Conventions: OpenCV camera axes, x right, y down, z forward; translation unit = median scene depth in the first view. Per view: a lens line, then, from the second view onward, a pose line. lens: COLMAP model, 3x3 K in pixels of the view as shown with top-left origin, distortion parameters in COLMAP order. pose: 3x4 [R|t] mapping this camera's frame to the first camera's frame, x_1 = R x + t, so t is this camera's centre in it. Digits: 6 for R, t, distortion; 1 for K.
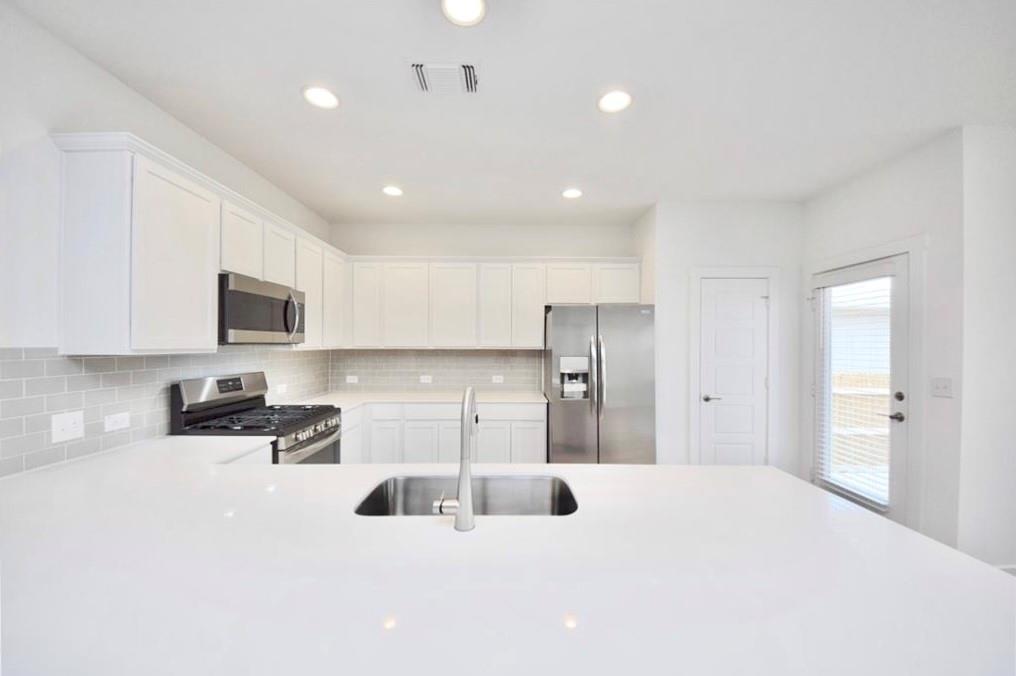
lens RADIAL K [[368.9, 0, 506.4], [0, 368.9, 345.3], [0, 0, 1]] dist [-0.007200, -0.002721]
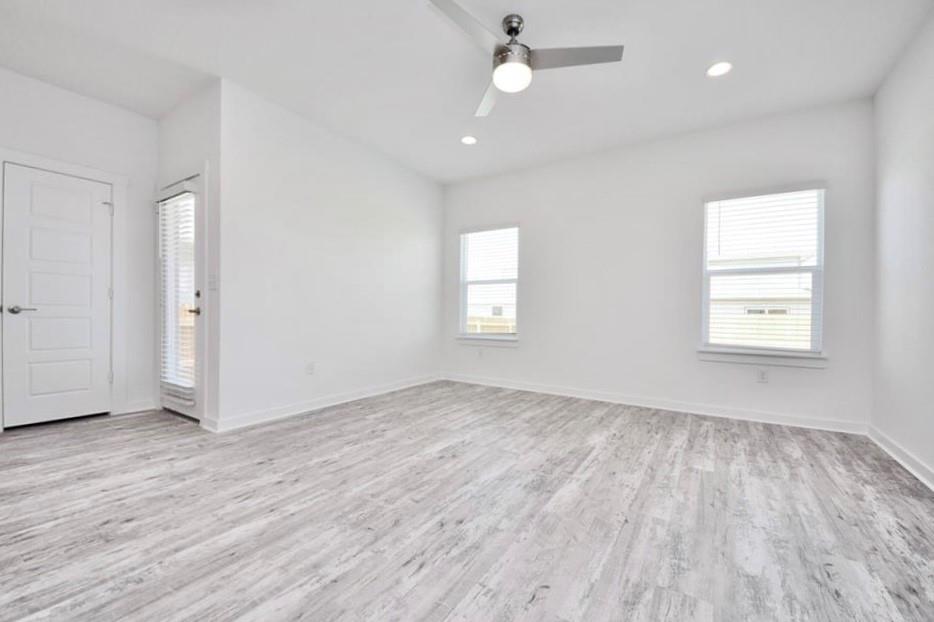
lens RADIAL K [[374.5, 0, 477.9], [0, 374.5, 308.3], [0, 0, 1]] dist [0.010666, -0.005656]
pose [[0.528722, 0.000271, 0.848795, 0.435726], [-0.000855, 1.000000, 0.000213, 0.156943], [-0.848795, -0.000838, 0.528722, -0.367295]]
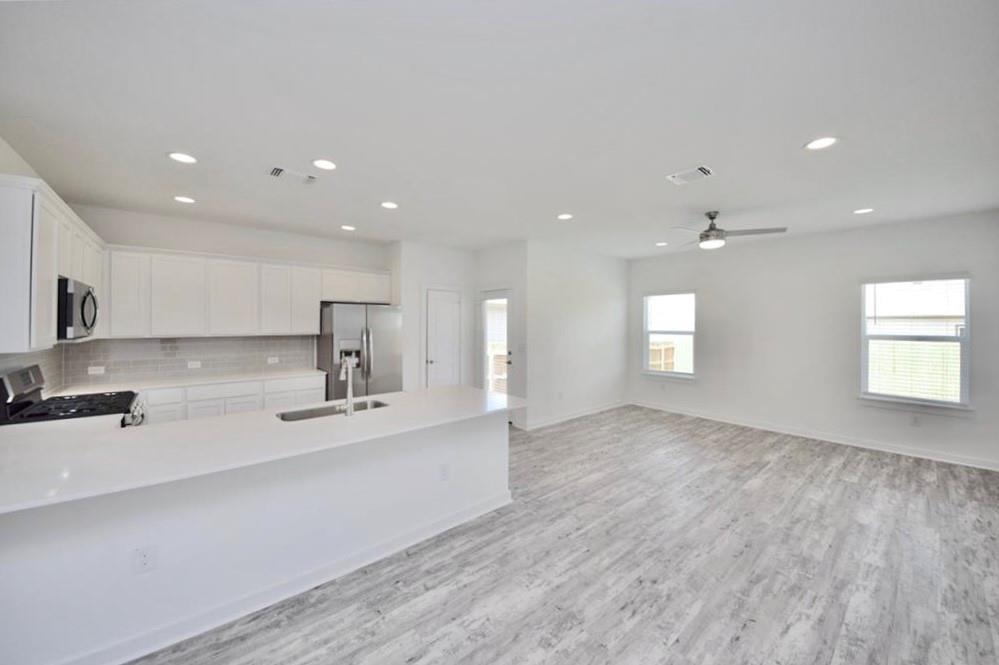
lens RADIAL K [[362.7, 0, 497.4], [0, 362.7, 313.6], [0, 0, 1]] dist [-0.007200, -0.002721]
pose [[0.764843, 0.011820, 0.644109, -0.317170], [0.003647, 0.999736, -0.022677, -0.040251], [-0.644207, 0.019694, 0.764598, -0.517373]]
